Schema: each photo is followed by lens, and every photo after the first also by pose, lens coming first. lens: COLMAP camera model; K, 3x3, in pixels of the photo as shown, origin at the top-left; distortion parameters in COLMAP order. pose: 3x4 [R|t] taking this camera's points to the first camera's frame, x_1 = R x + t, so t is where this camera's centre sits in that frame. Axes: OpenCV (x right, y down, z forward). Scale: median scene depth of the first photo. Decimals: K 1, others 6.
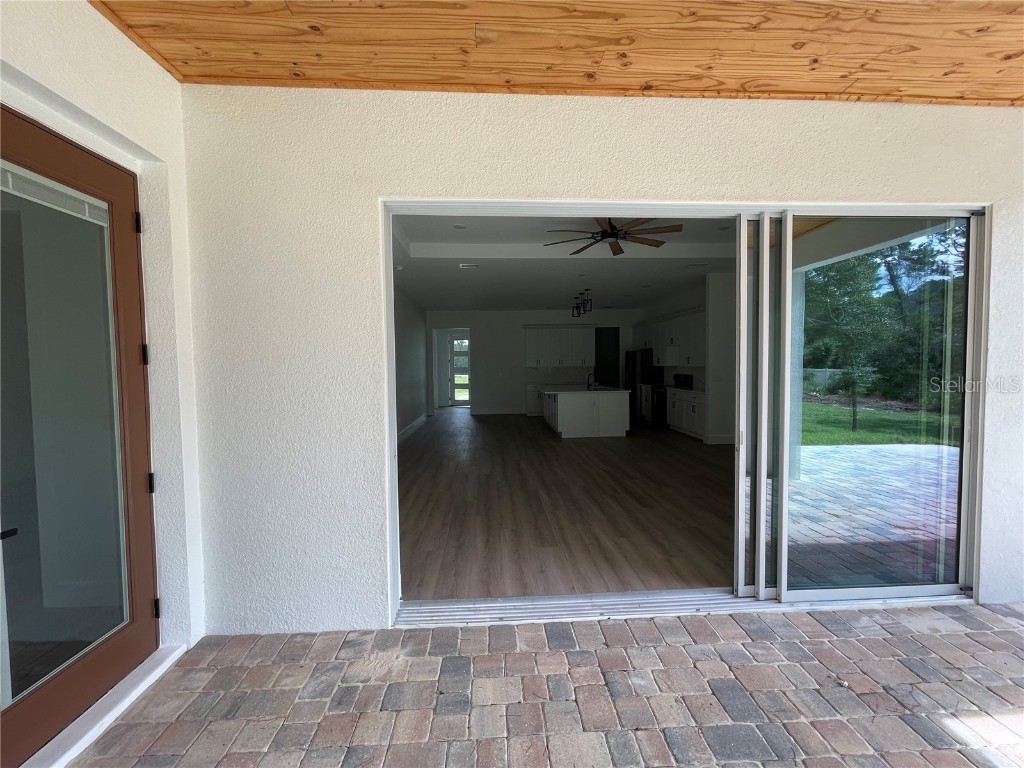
lens RADIAL K [[411.4, 0, 505.6], [0, 411.4, 378.6], [0, 0, 1]] dist [-0.006634, 0.000643]
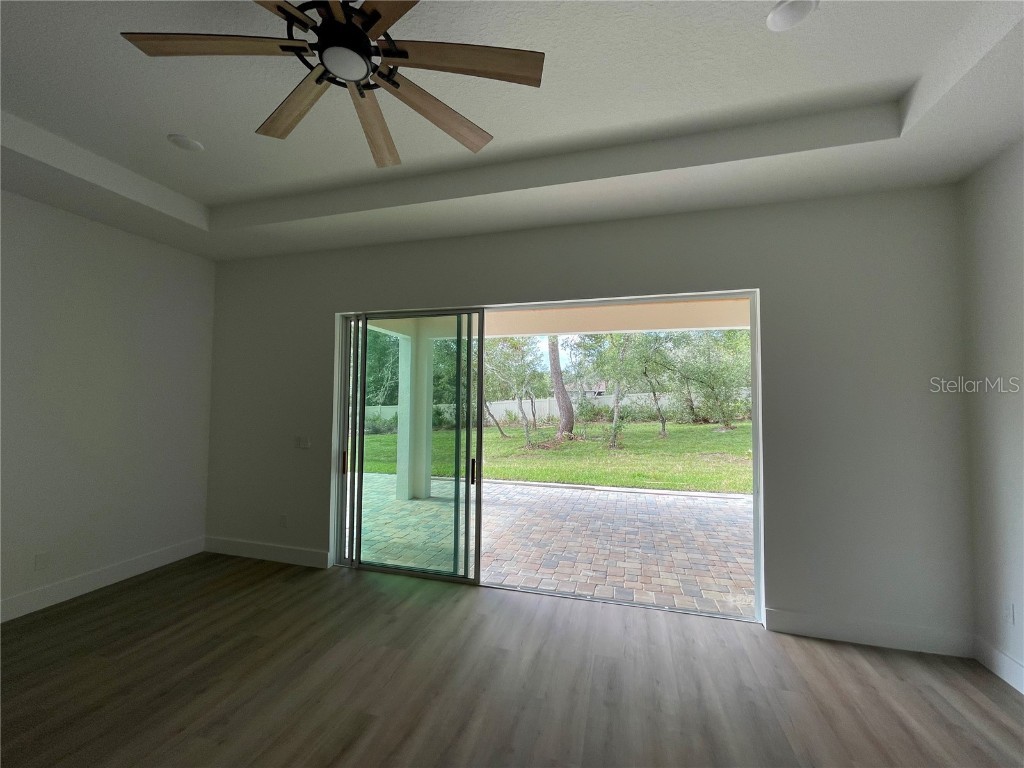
lens RADIAL K [[411.4, 0, 513.1], [0, 411.4, 384.1], [0, 0, 1]] dist [-0.006634, 0.000643]
pose [[-0.951800, 0.016552, 0.306272, 0.043949], [0.013073, 0.999825, -0.013408, -0.124519], [-0.306440, -0.008758, -0.951850, 2.459148]]
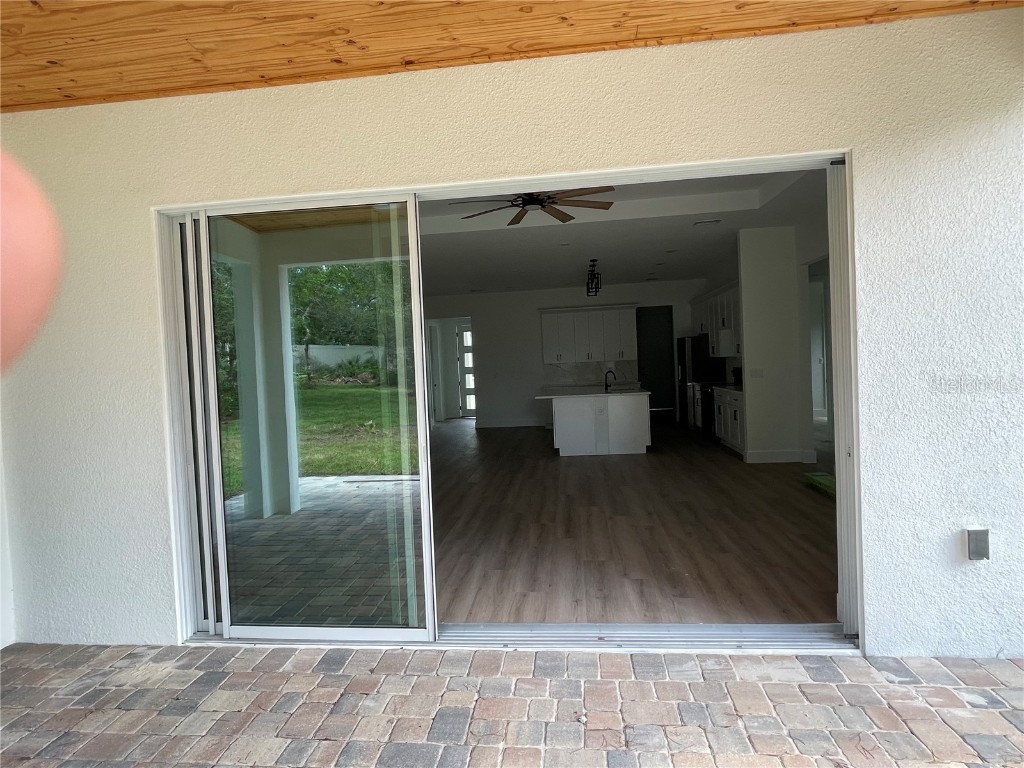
lens RADIAL K [[565.6, 0, 506.3], [0, 565.6, 376.2], [0, 0, 1]] dist [-0.011890, 0.003339]
pose [[0.986618, -0.029828, -0.160295, 0.709361], [0.028868, 0.999549, -0.008312, 0.003577], [0.160470, 0.003573, 0.987034, -0.193168]]
